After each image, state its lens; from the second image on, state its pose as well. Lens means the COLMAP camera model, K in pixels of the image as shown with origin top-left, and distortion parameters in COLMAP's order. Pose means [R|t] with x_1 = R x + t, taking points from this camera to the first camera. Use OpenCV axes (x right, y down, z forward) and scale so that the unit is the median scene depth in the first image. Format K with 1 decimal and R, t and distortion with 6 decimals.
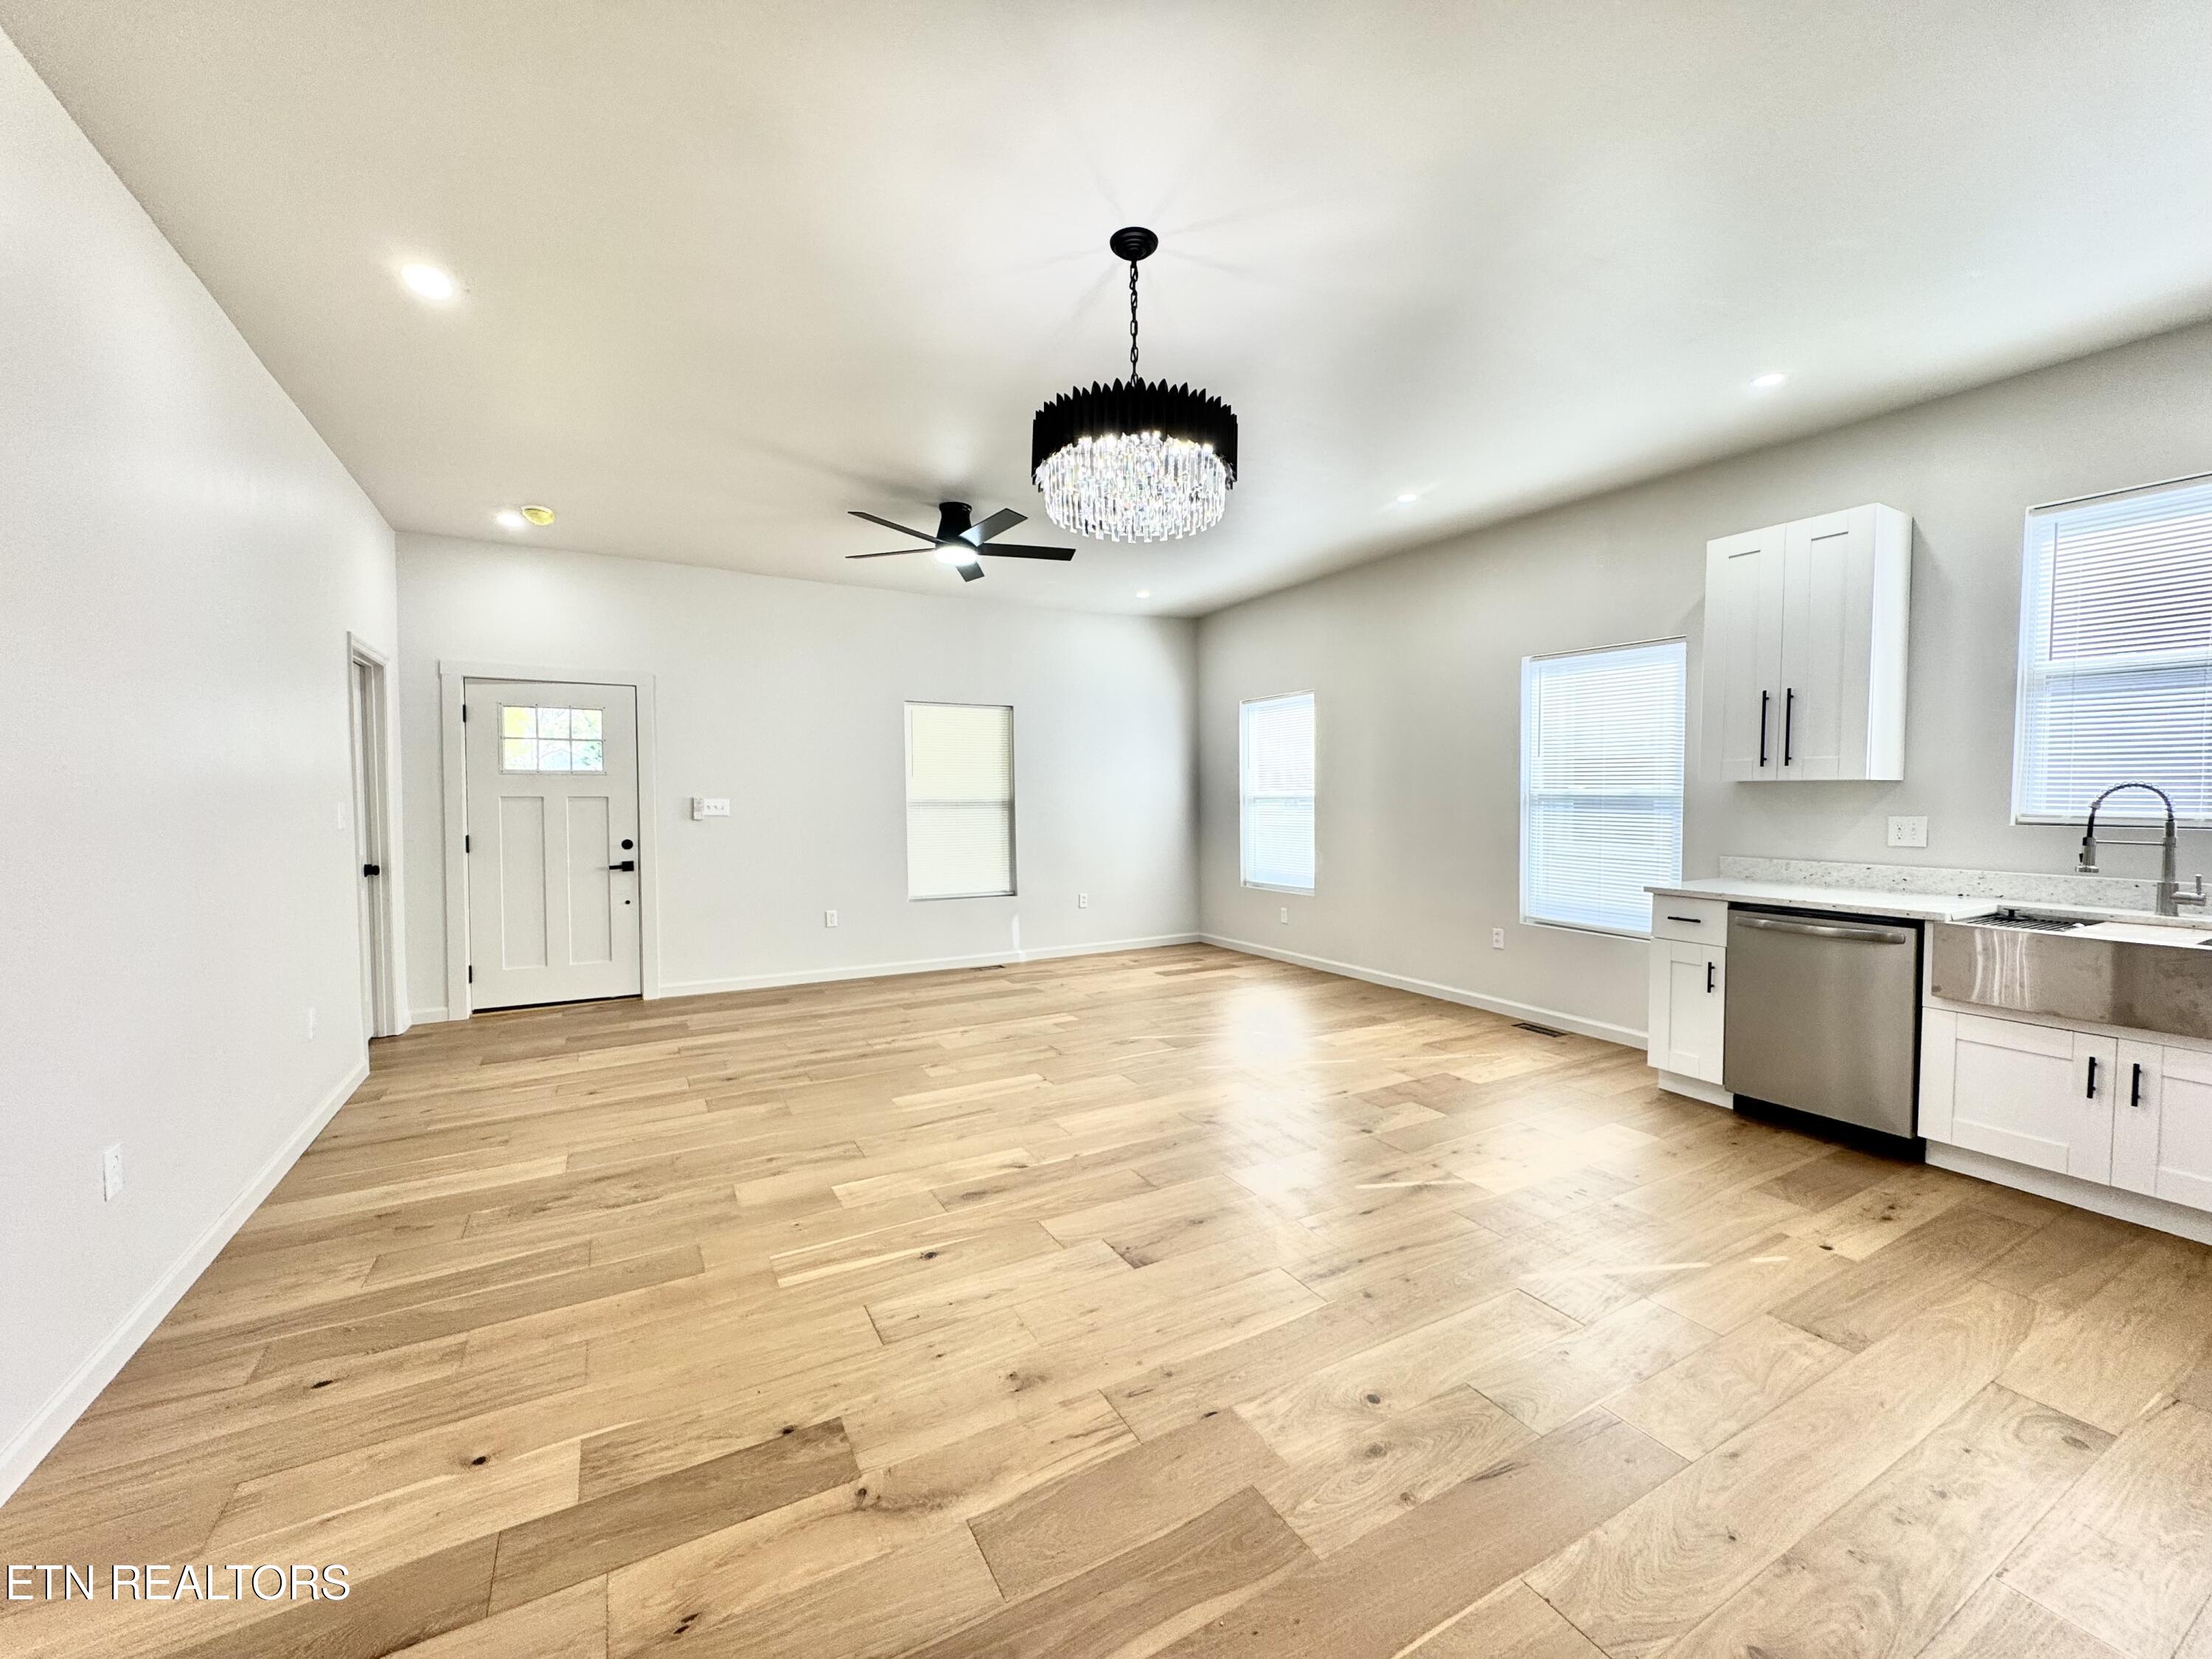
lens RADIAL K [[888.3, 0, 1101.2], [0, 888.3, 821.1], [0, 0, 1]] dist [-0.002685, 0.001163]
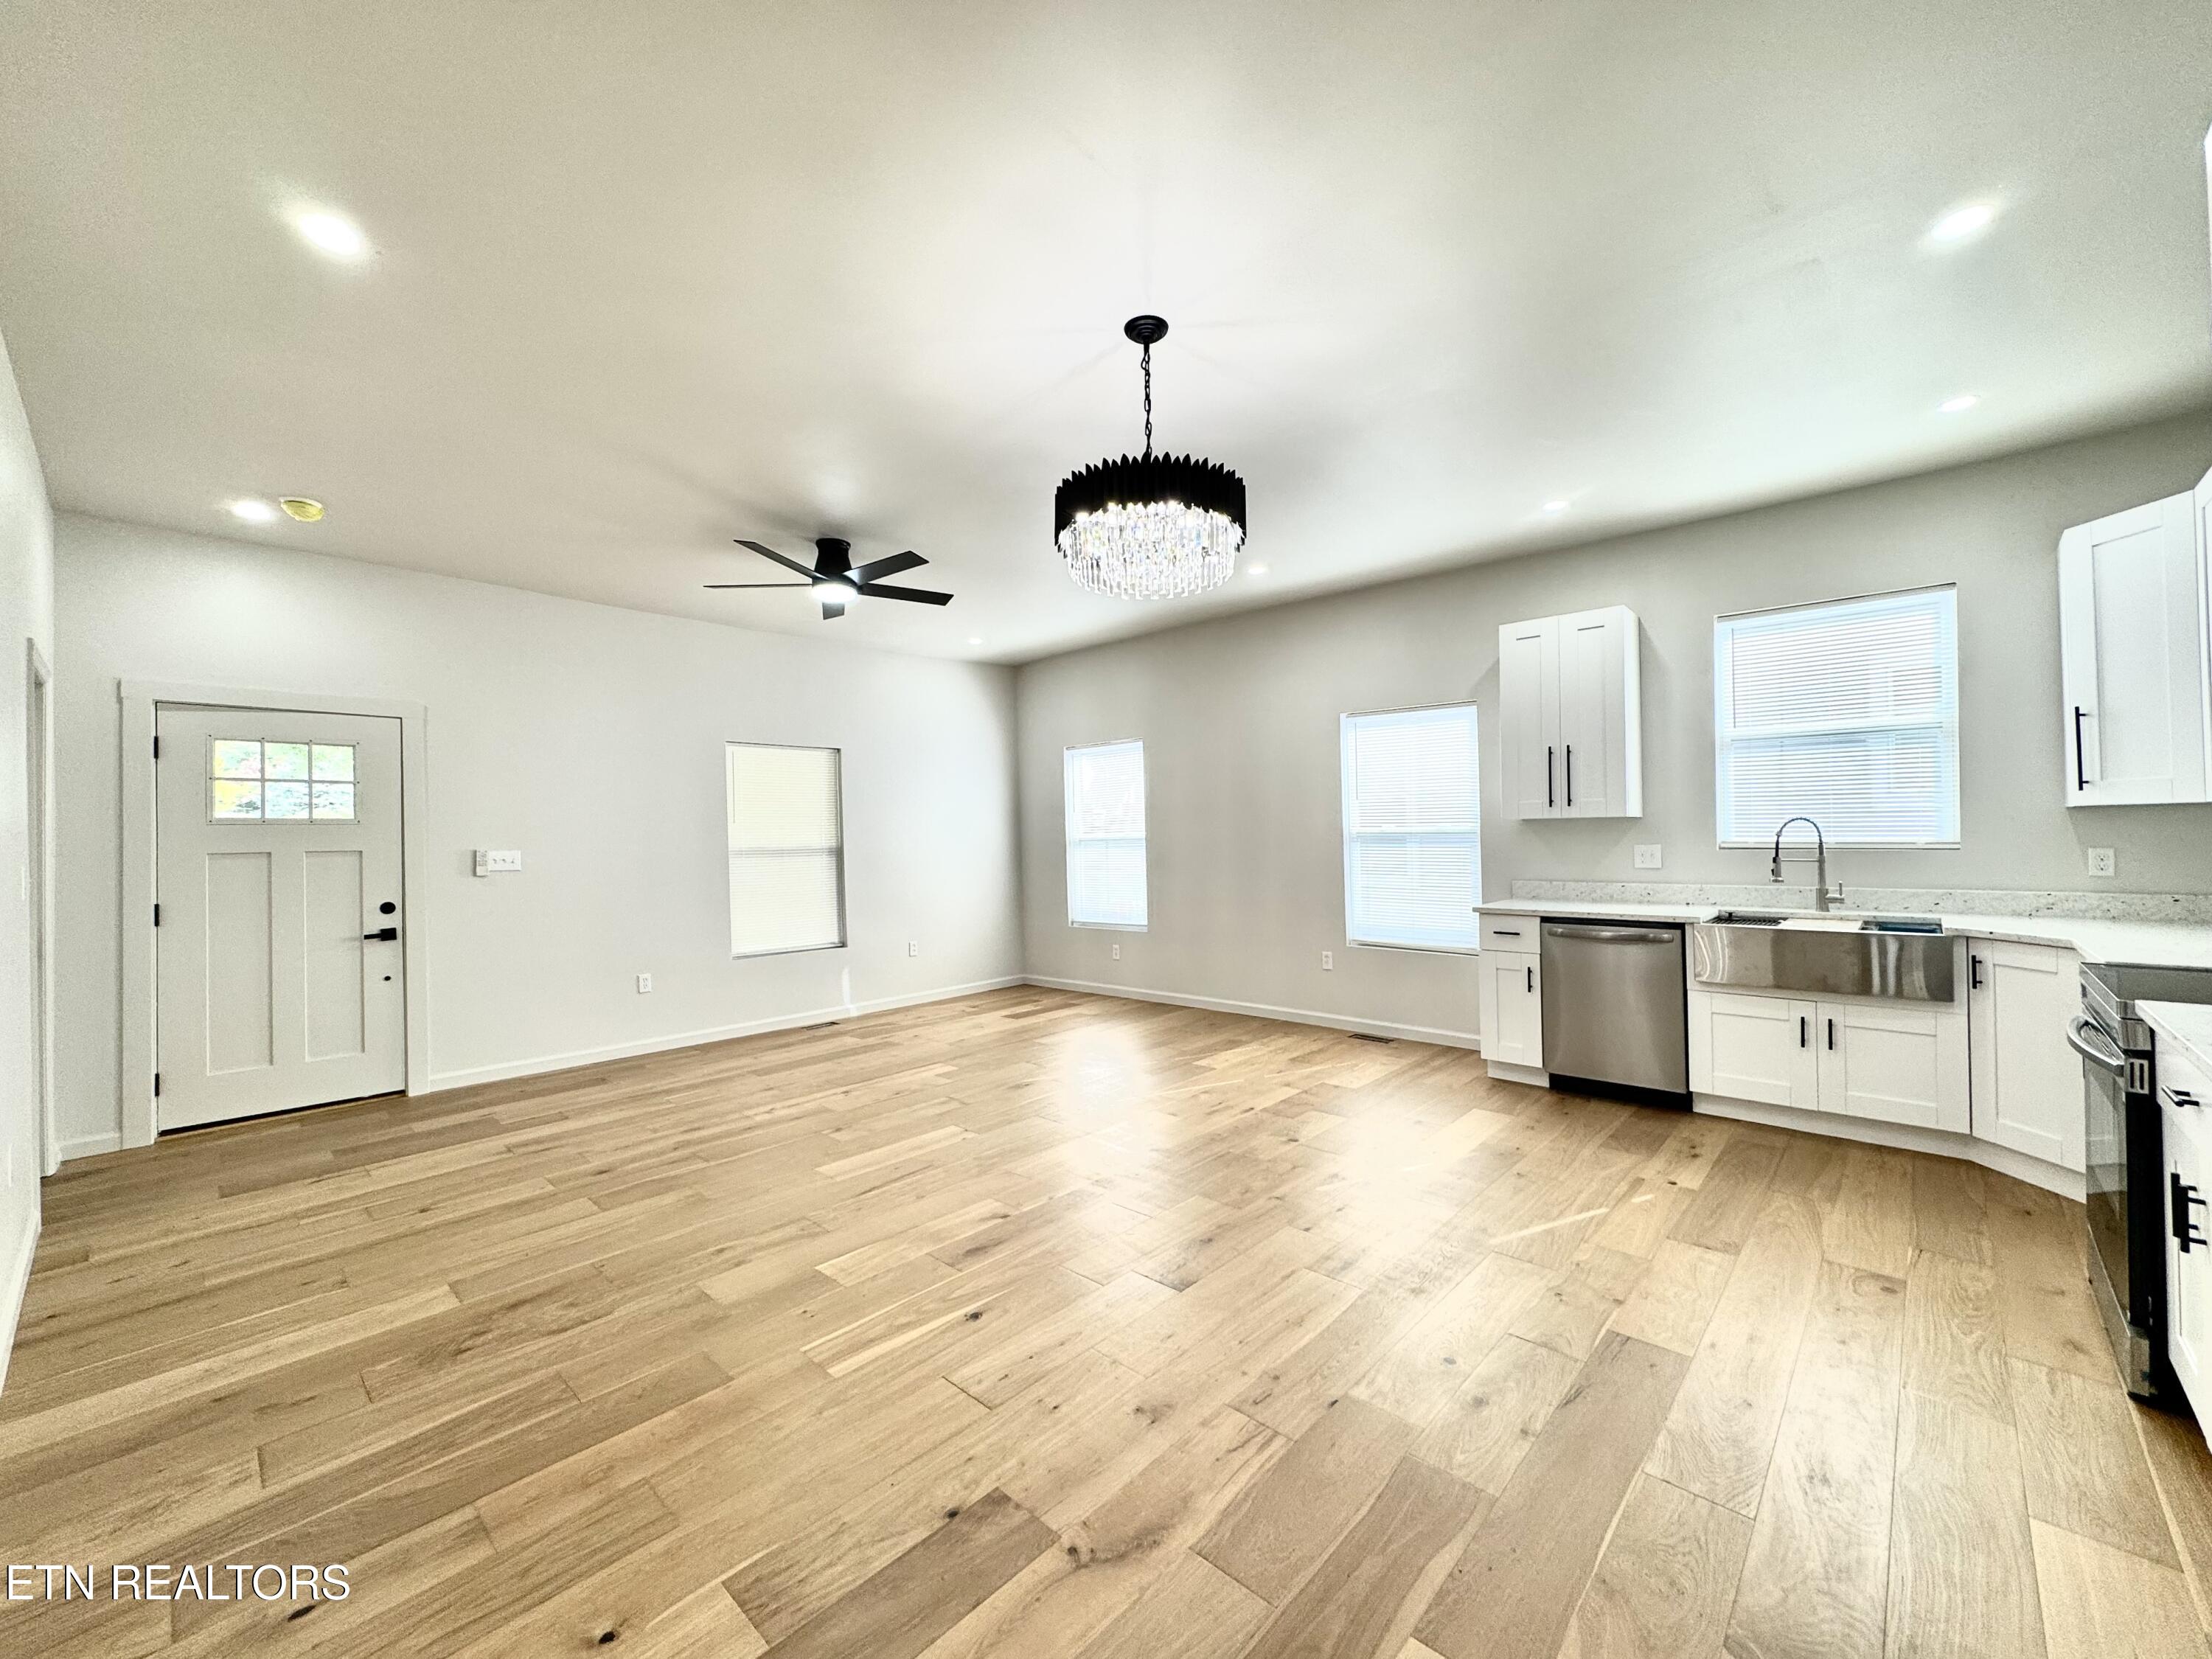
lens RADIAL K [[888.3, 0, 1103.1], [0, 888.3, 819.2], [0, 0, 1]] dist [-0.002685, 0.001163]
pose [[0.951499, -0.008599, 0.307531, -0.256298], [0.024738, 0.998511, -0.048618, 0.000623], [-0.306655, 0.053868, 0.950295, 0.009256]]
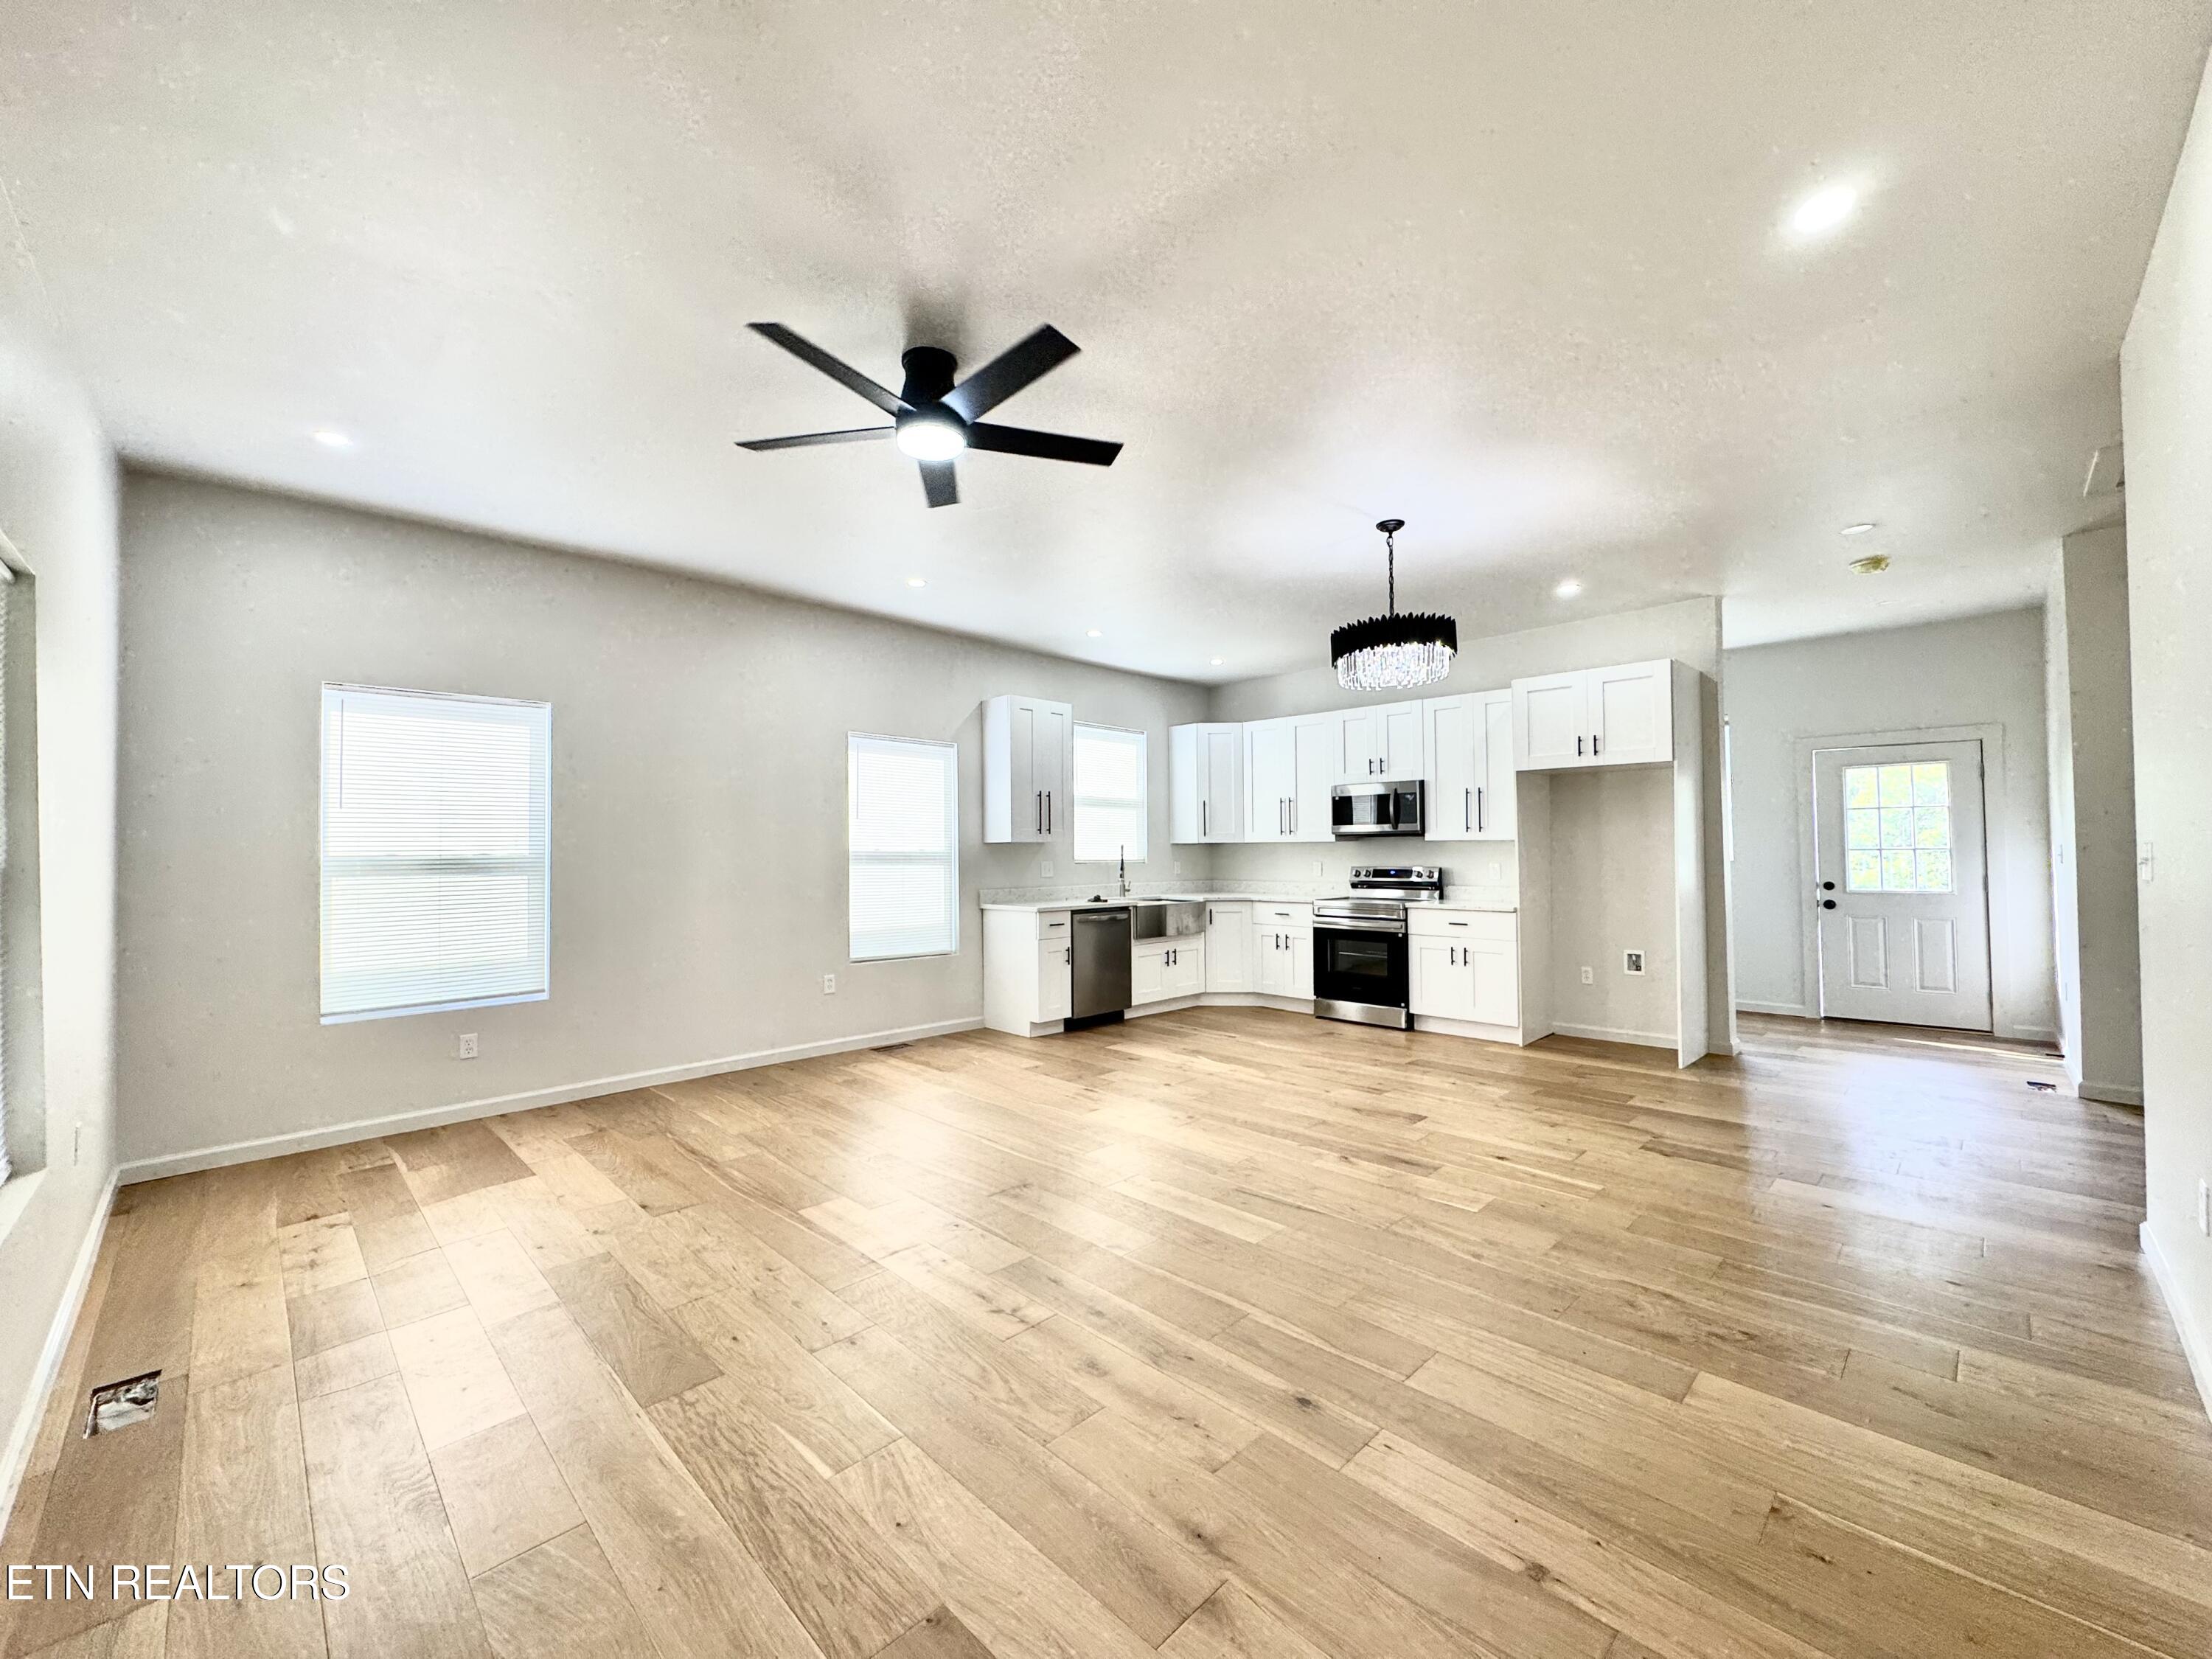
lens RADIAL K [[888.3, 0, 1103.6], [0, 888.3, 833.4], [0, 0, 1]] dist [-0.002685, 0.001163]
pose [[-0.274569, 0.024666, 0.961251, -1.041750], [0.038632, 0.999147, -0.014604, -0.035263], [-0.960791, 0.033125, -0.275288, 1.465970]]
